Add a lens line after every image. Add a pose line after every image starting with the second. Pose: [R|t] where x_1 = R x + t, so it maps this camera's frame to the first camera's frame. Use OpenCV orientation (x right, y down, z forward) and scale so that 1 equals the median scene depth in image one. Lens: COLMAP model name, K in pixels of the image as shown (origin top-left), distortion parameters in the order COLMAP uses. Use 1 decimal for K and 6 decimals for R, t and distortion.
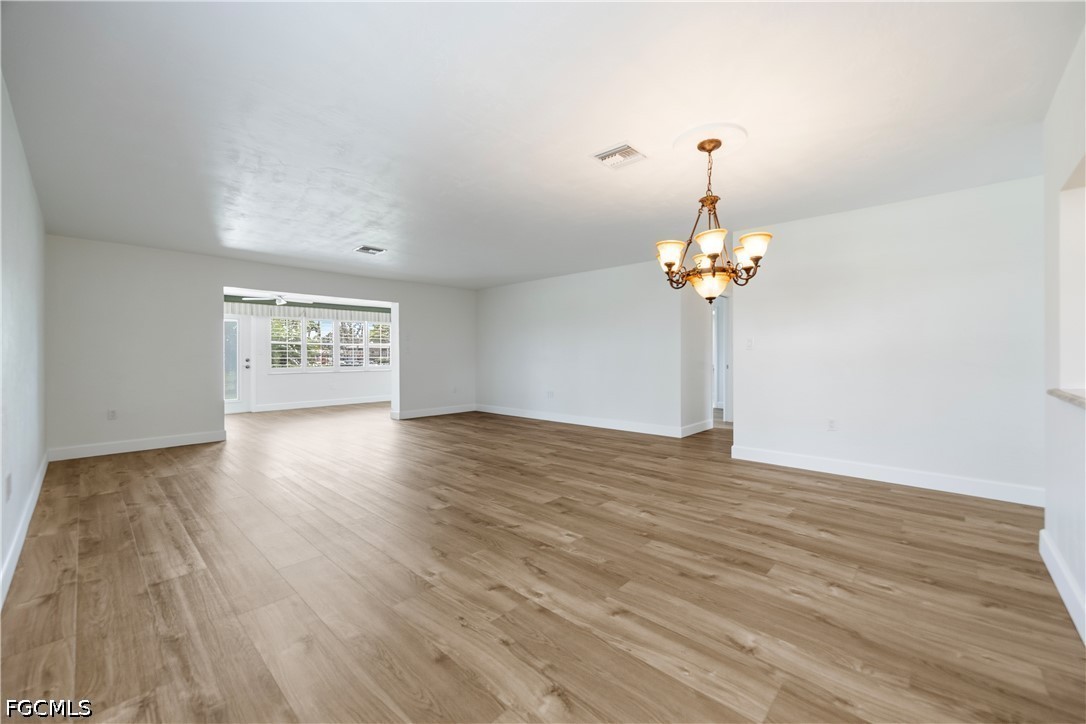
lens RADIAL K [[441.2, 0, 540.8], [0, 441.2, 363.6], [0, 0, 1]] dist [0.000105, 0.000027]
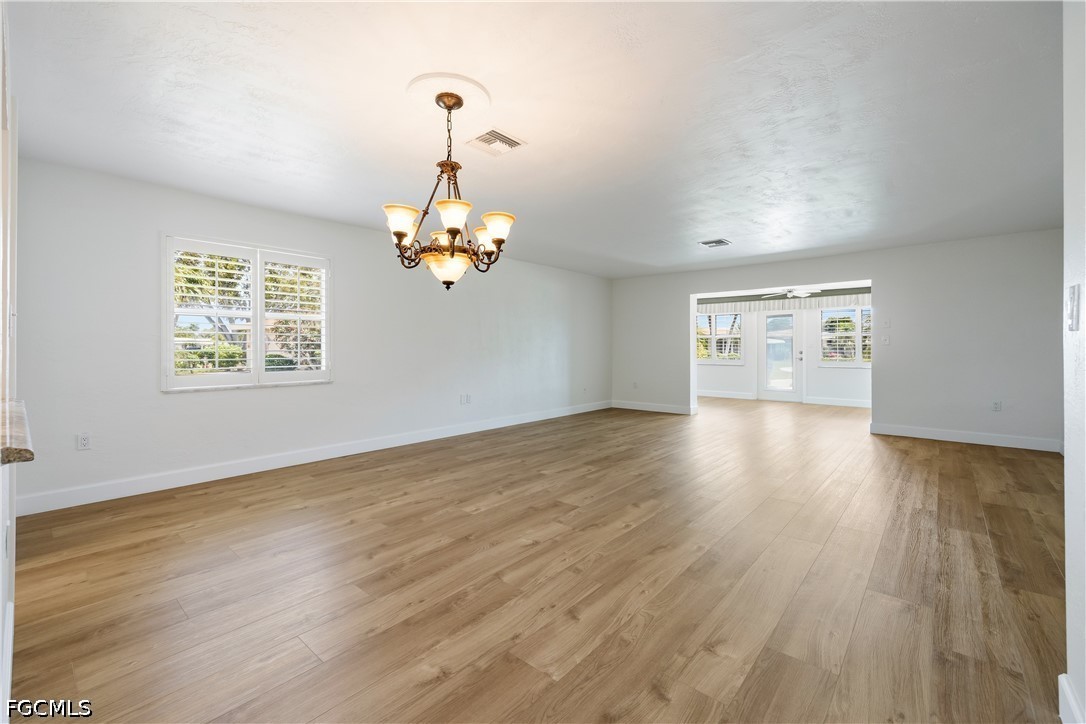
lens RADIAL K [[441.2, 0, 532.4], [0, 441.2, 357.6], [0, 0, 1]] dist [0.000105, 0.000027]
pose [[0.039107, 0.026634, -0.998880, 1.040889], [-0.019966, 0.999466, 0.025868, -0.027773], [0.999036, 0.018932, 0.039618, 0.953588]]
